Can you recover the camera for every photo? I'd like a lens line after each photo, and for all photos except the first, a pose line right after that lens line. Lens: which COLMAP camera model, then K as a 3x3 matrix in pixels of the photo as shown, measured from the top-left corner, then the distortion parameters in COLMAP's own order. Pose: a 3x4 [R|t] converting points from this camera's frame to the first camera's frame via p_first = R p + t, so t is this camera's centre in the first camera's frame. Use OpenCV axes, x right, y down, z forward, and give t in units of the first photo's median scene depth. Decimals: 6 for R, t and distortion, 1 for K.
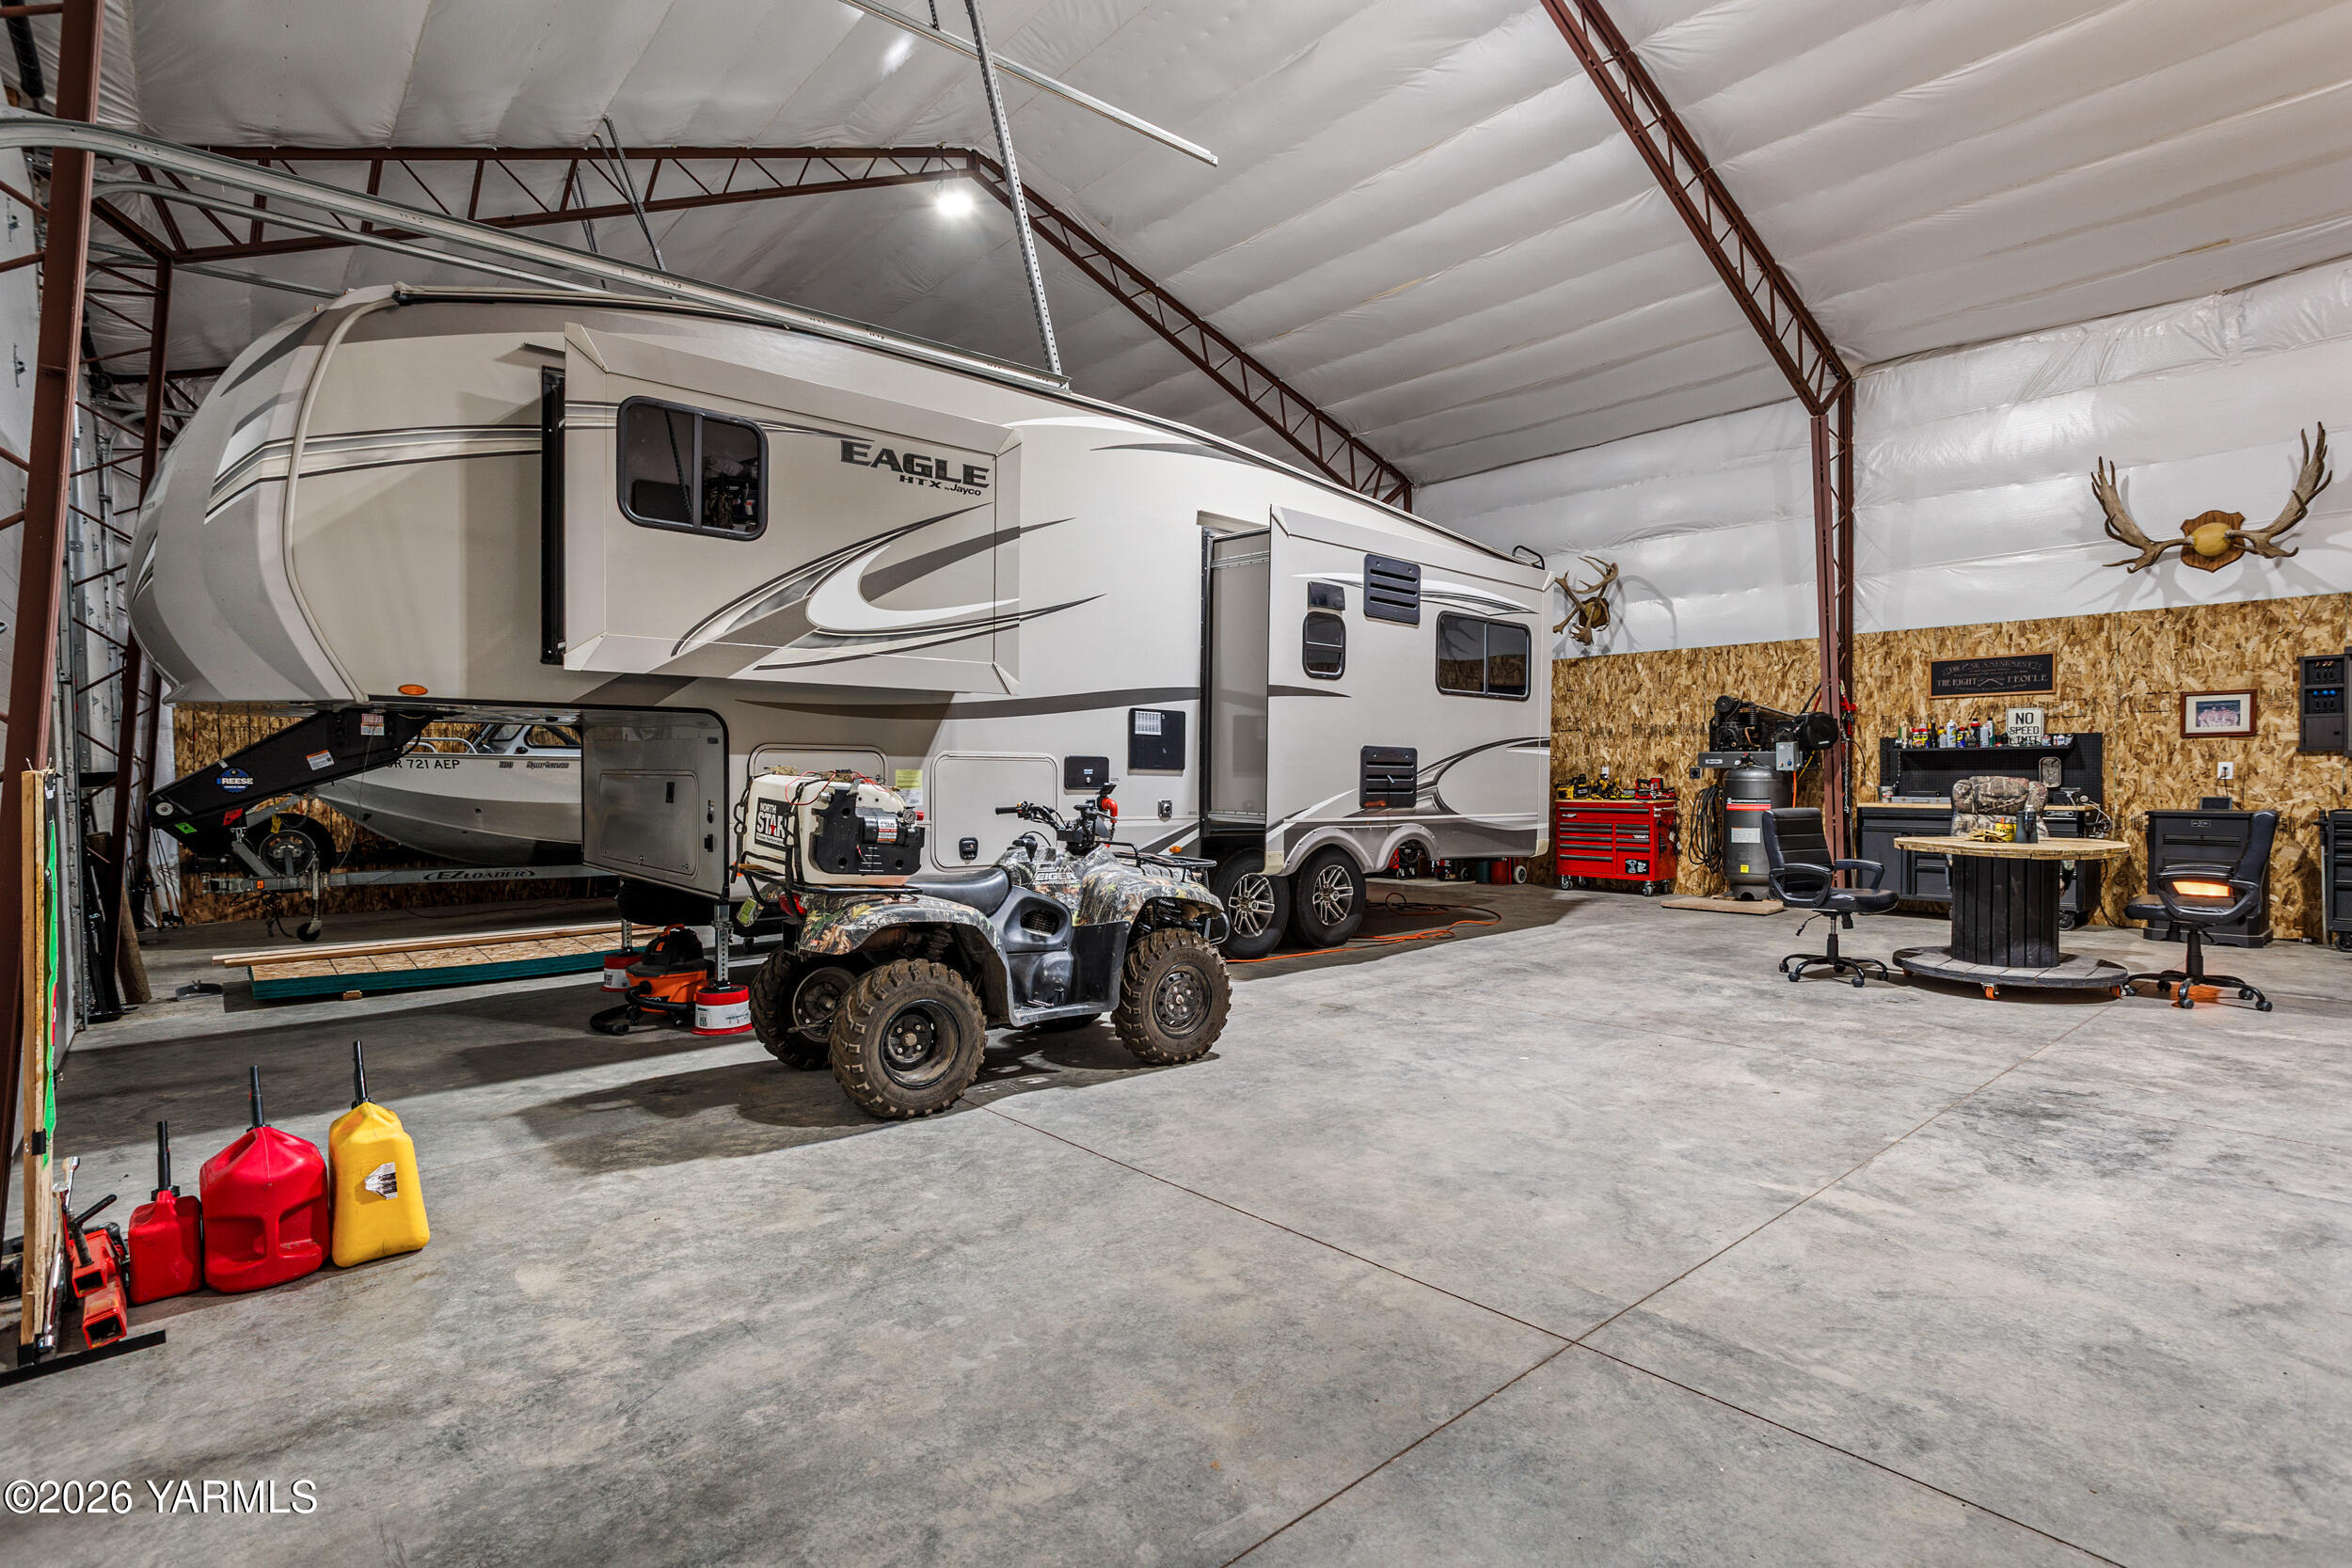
lens RADIAL K [[1165.3, 0, 1176.0], [0, 1165.3, 784.0], [0, 0, 1]] dist [-0.038483, 0.019591]
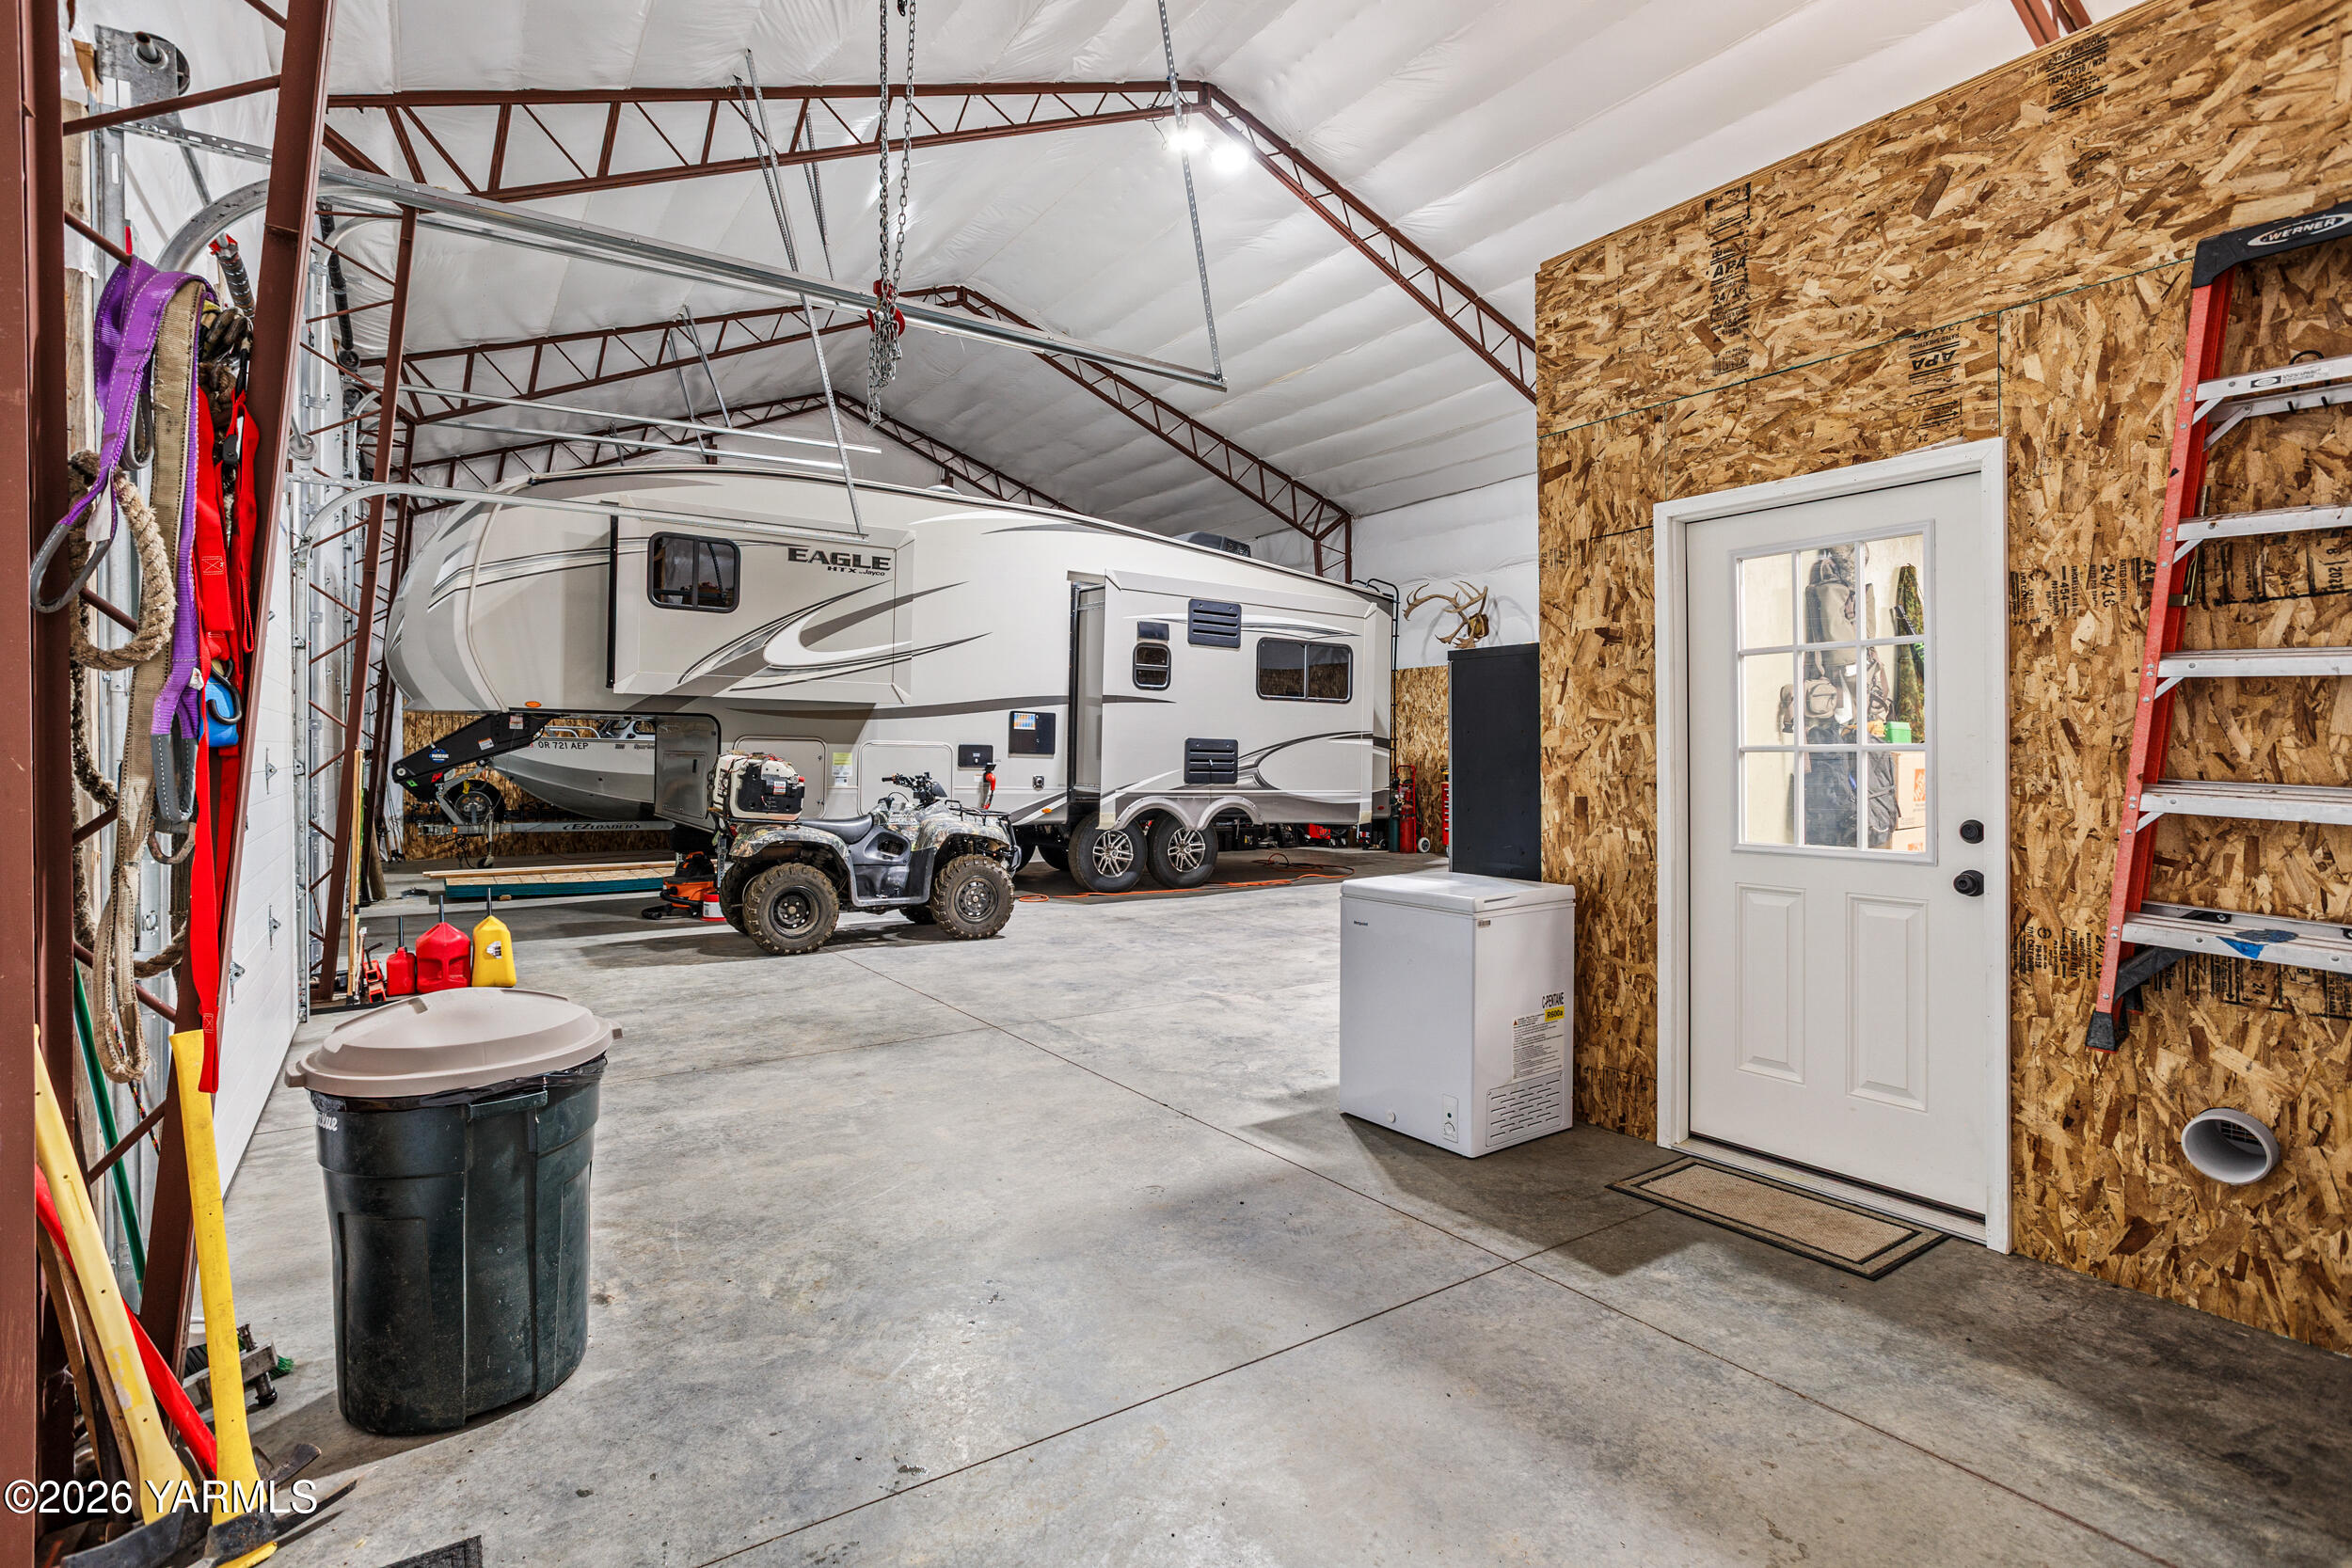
lens RADIAL K [[1141.4, 0, 1141.0], [0, 1141.4, 724.7], [0, 0, 1]] dist [-0.027456, 0.000190]
pose [[0.990801, 0.004447, -0.135256, 0.261815], [-0.009543, 0.999268, -0.037047, 0.001900], [0.134992, 0.037997, 0.990118, -0.311491]]
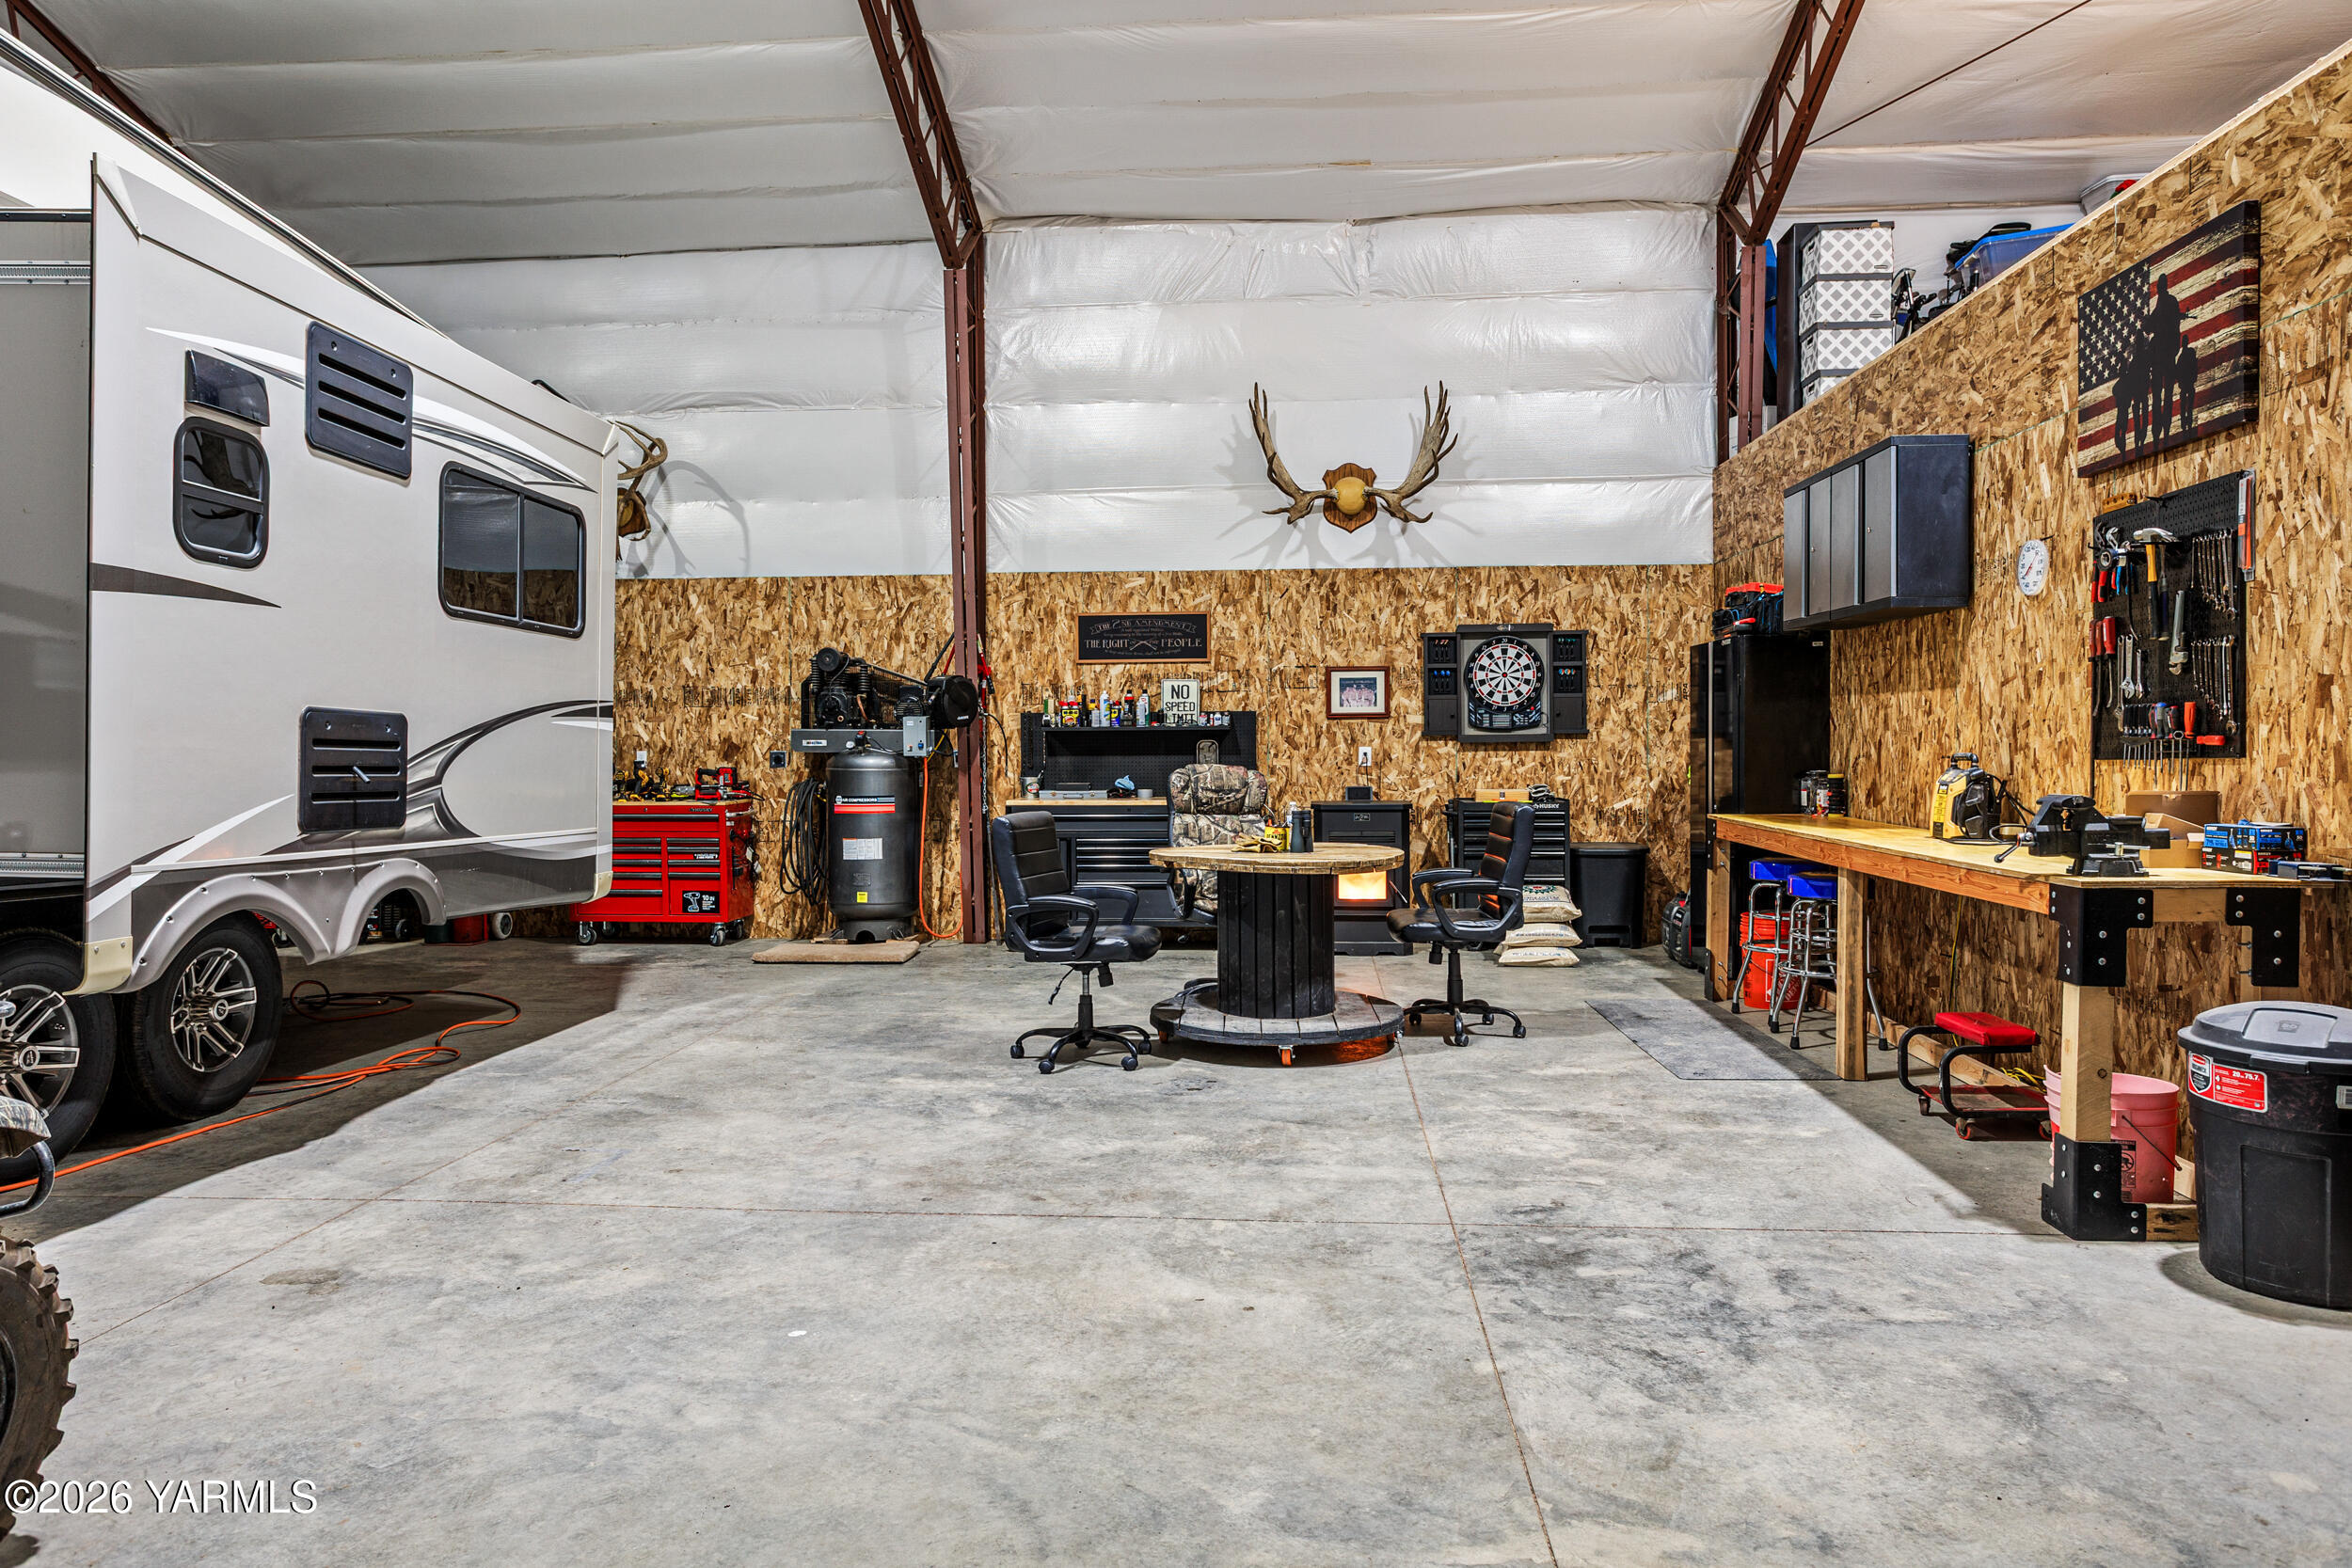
lens RADIAL K [[1541.8, 0, 1171.9], [0, 1541.8, 767.2], [0, 0, 1]] dist [-0.042317, 0.056660]
pose [[0.715608, -0.004822, 0.698485, -0.027395], [0.007175, 0.999974, -0.000448, -0.004001], [-0.698465, 0.005332, 0.715625, 0.251296]]
